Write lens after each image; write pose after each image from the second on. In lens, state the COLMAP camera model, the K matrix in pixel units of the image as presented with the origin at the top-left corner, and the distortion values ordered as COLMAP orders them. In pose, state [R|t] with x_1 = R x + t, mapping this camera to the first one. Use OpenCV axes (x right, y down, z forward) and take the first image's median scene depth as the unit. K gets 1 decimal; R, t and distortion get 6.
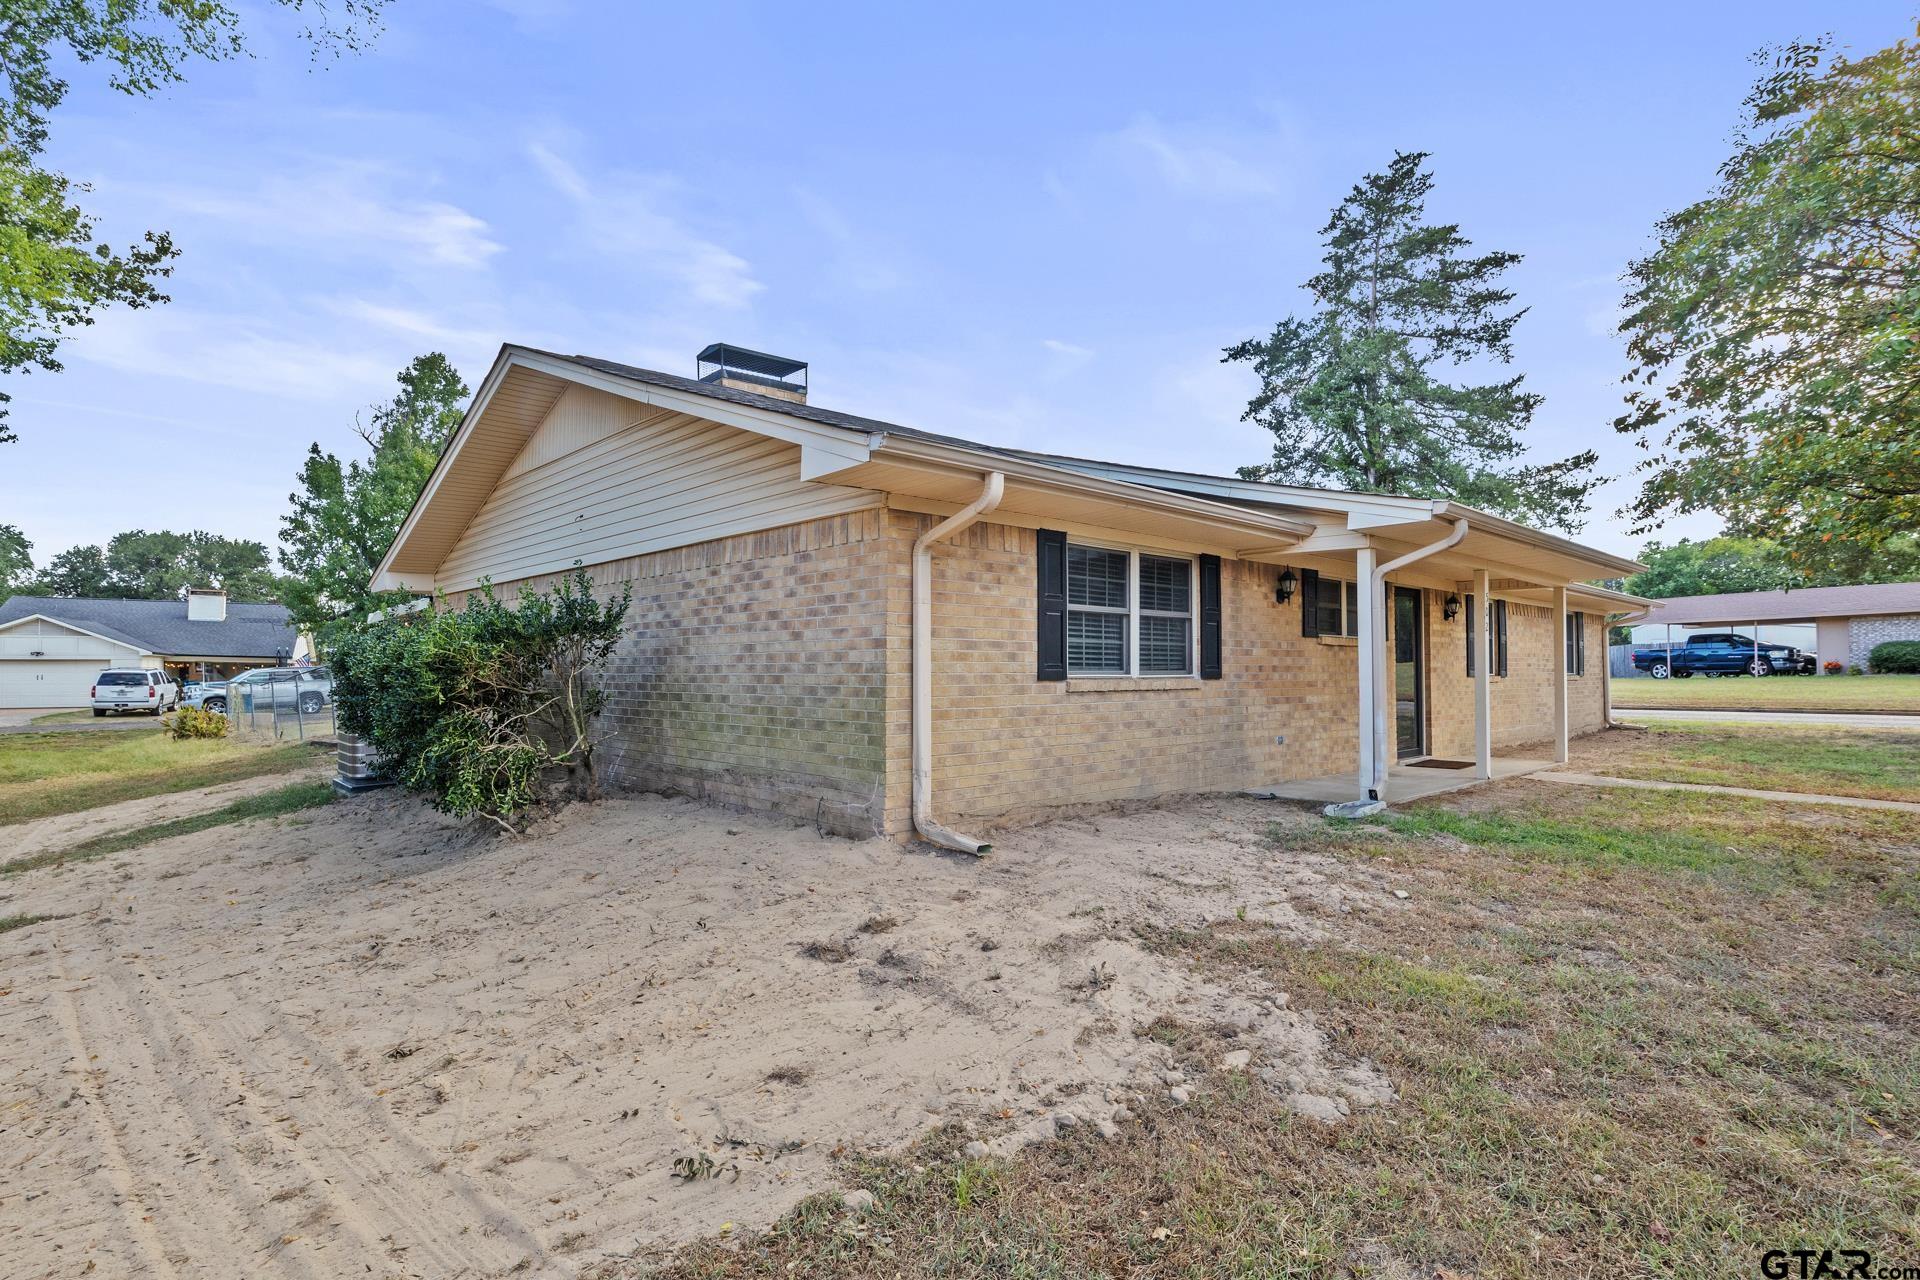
lens RADIAL K [[961.5, 0, 960.0], [0, 961.5, 640.0], [0, 0, 1]] dist [-0.004852, -0.000975]
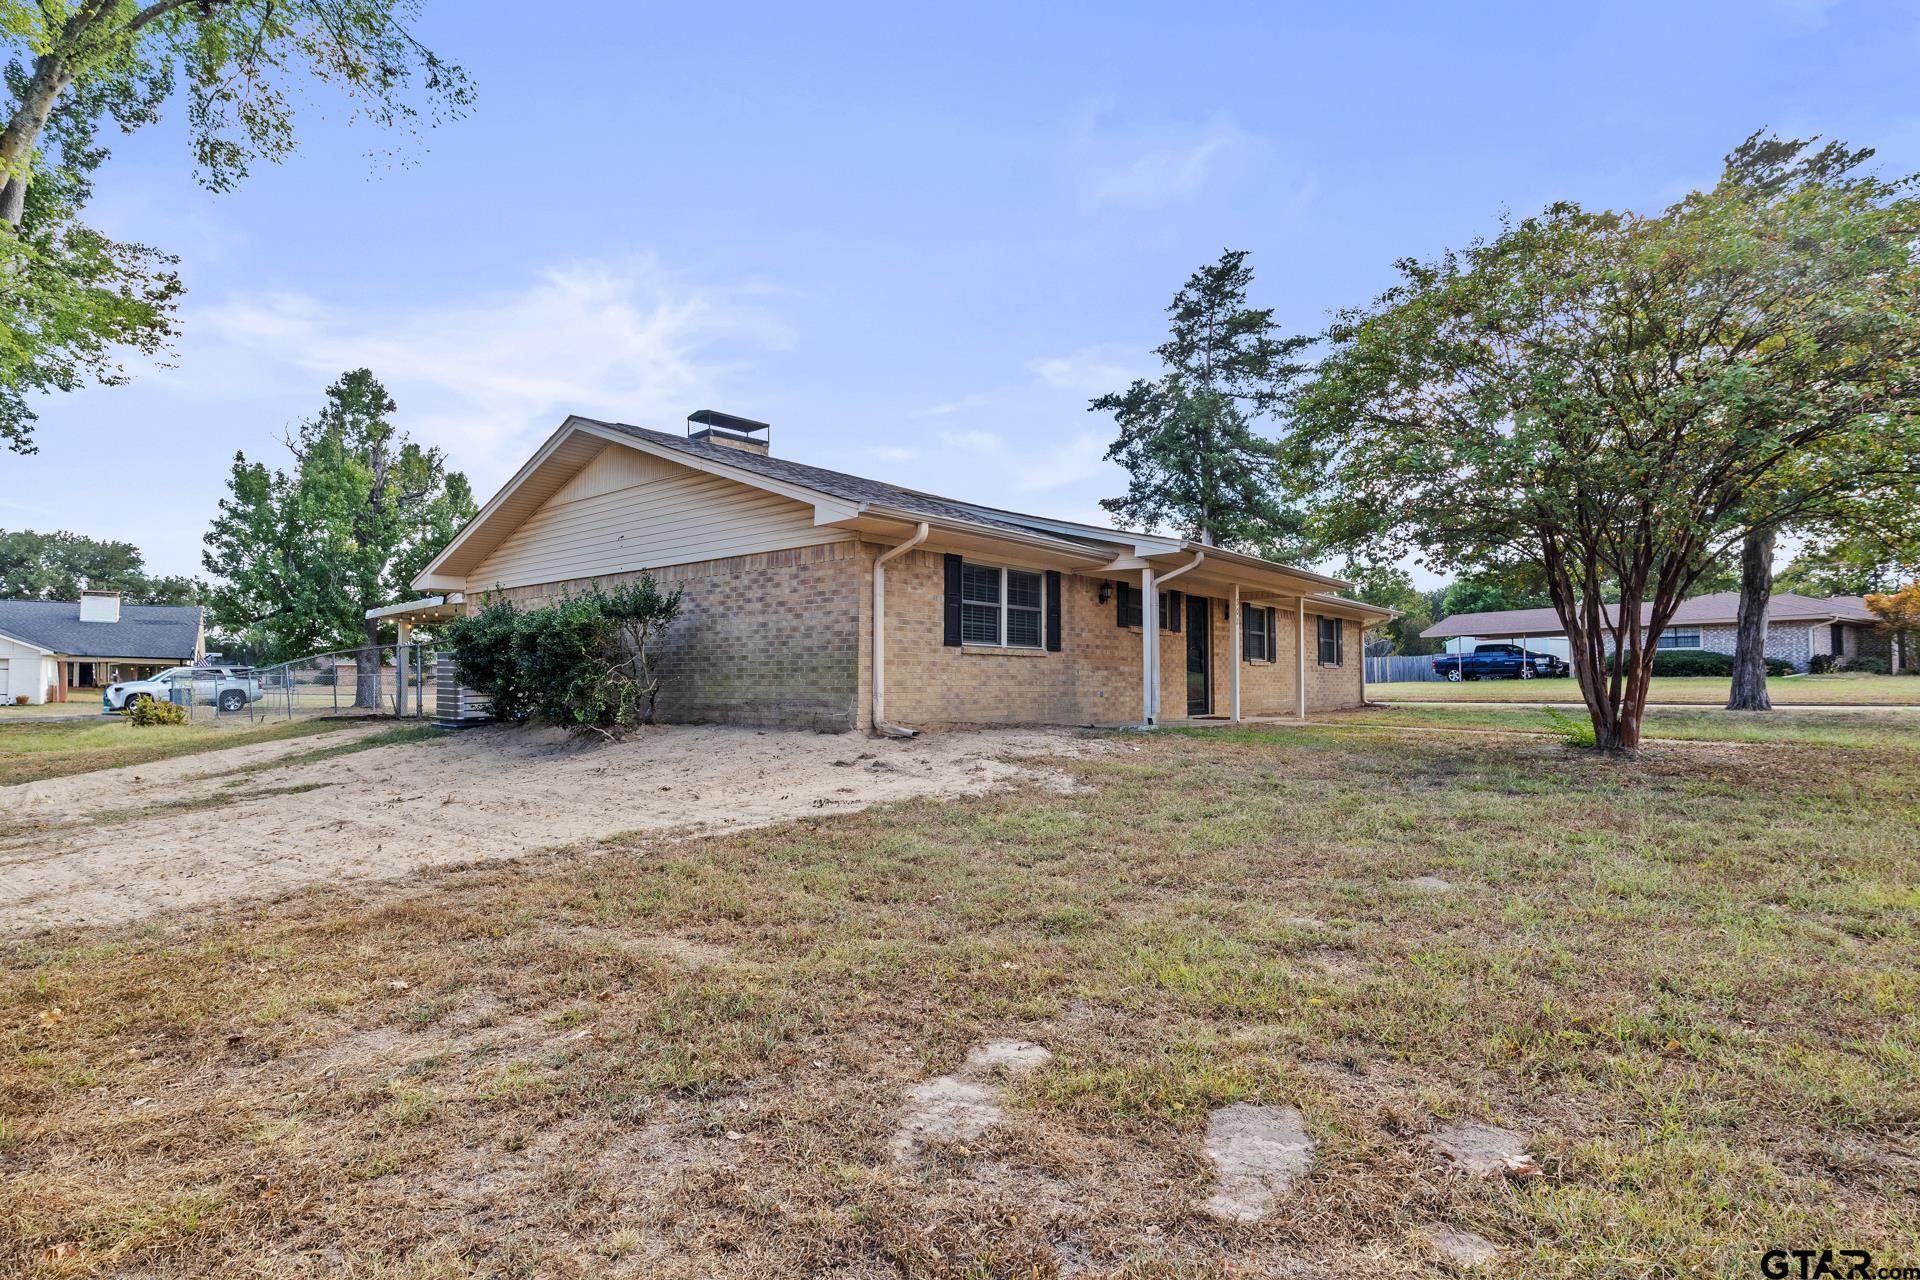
lens RADIAL K [[961.5, 0, 960.0], [0, 961.5, 640.0], [0, 0, 1]] dist [-0.004852, -0.000975]
pose [[0.993379, 0.007657, 0.114630, -0.059683], [-0.005978, 0.999870, -0.014985, 0.042155], [-0.114730, 0.014200, 0.993295, -0.468596]]
